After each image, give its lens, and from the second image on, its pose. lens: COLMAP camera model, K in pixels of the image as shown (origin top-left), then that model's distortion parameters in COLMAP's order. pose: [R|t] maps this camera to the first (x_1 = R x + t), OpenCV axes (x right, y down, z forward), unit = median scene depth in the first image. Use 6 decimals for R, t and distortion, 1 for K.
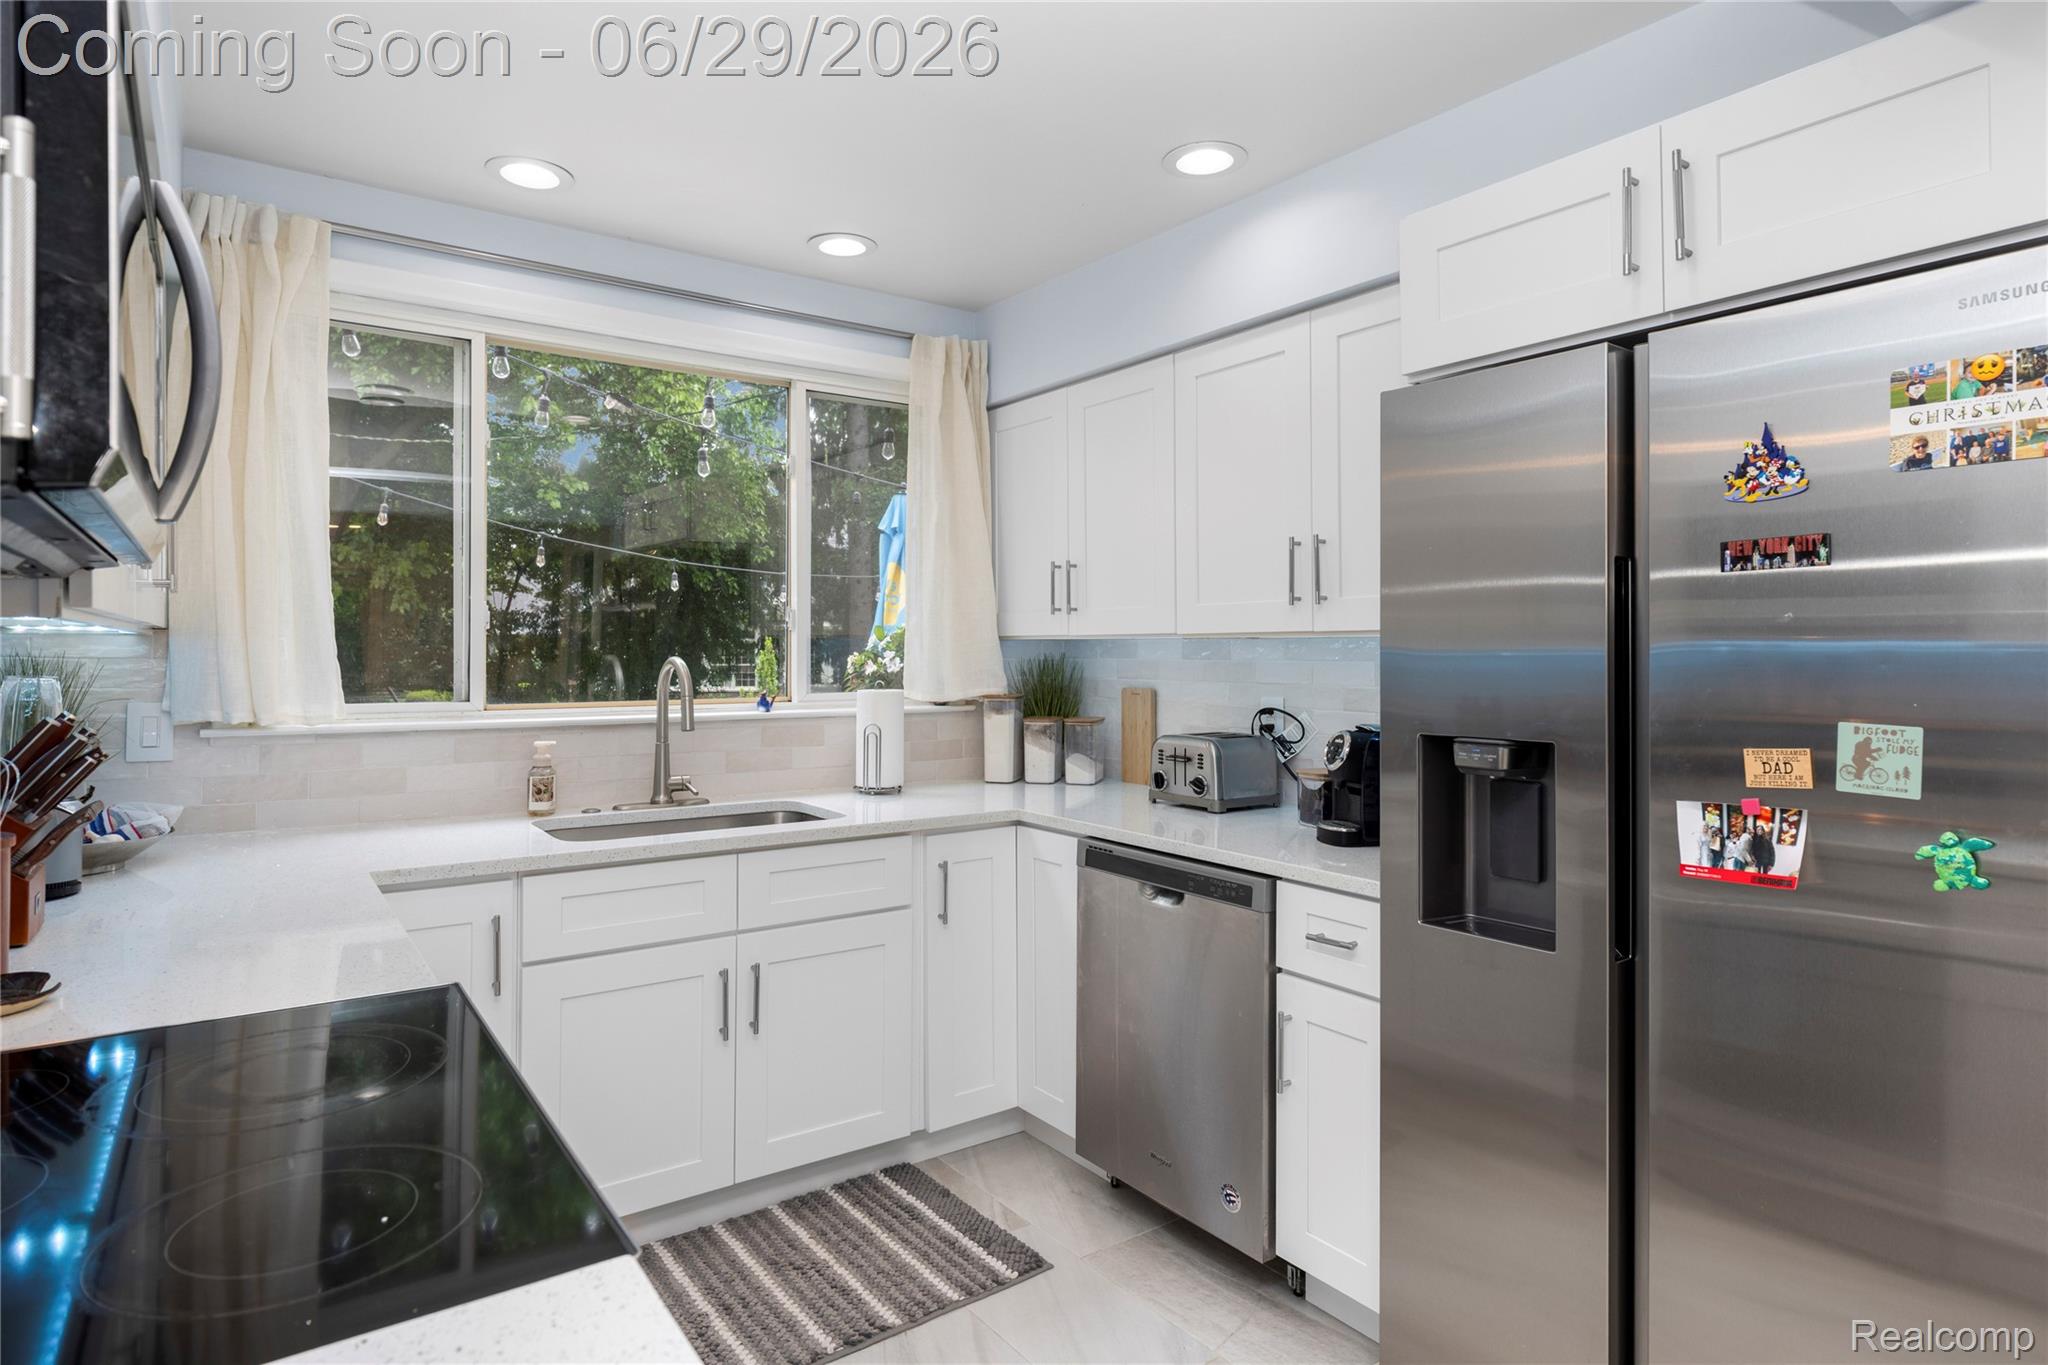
lens RADIAL K [[1100.3, 0, 1026.7], [0, 1100.3, 653.2], [0, 0, 1]] dist [-0.004253, 0.001910]
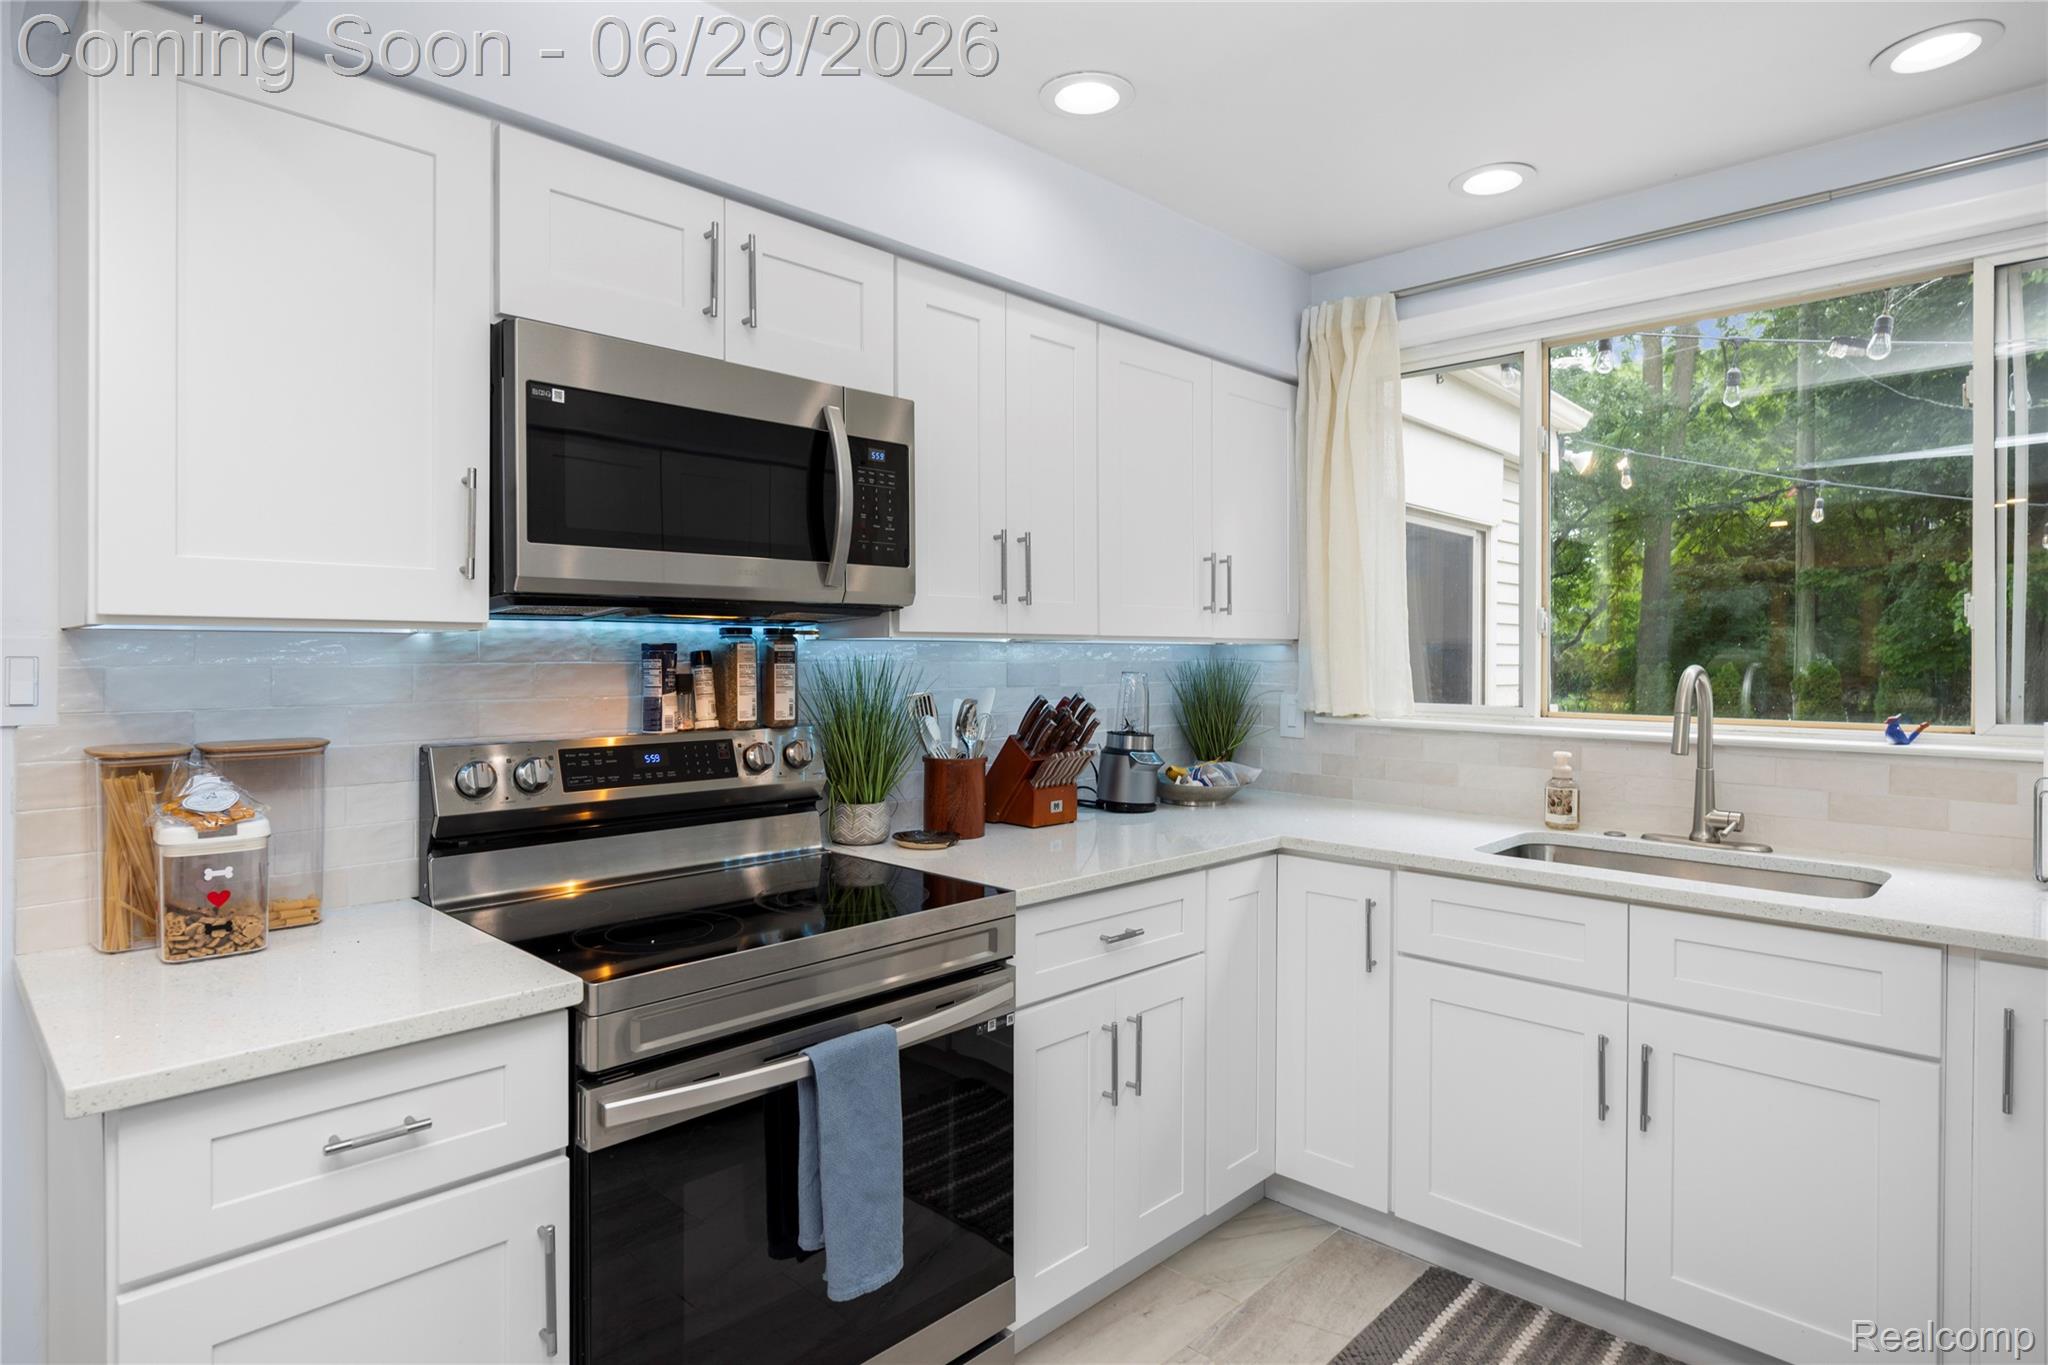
lens RADIAL K [[1100.3, 0, 1010.2], [0, 1100.3, 665.6], [0, 0, 1]] dist [-0.004253, 0.001910]
pose [[0.179499, 0.011544, -0.983690, 0.419726], [-0.006033, 0.999925, 0.010633, -0.002650], [0.983740, 0.004026, 0.179555, 0.356610]]
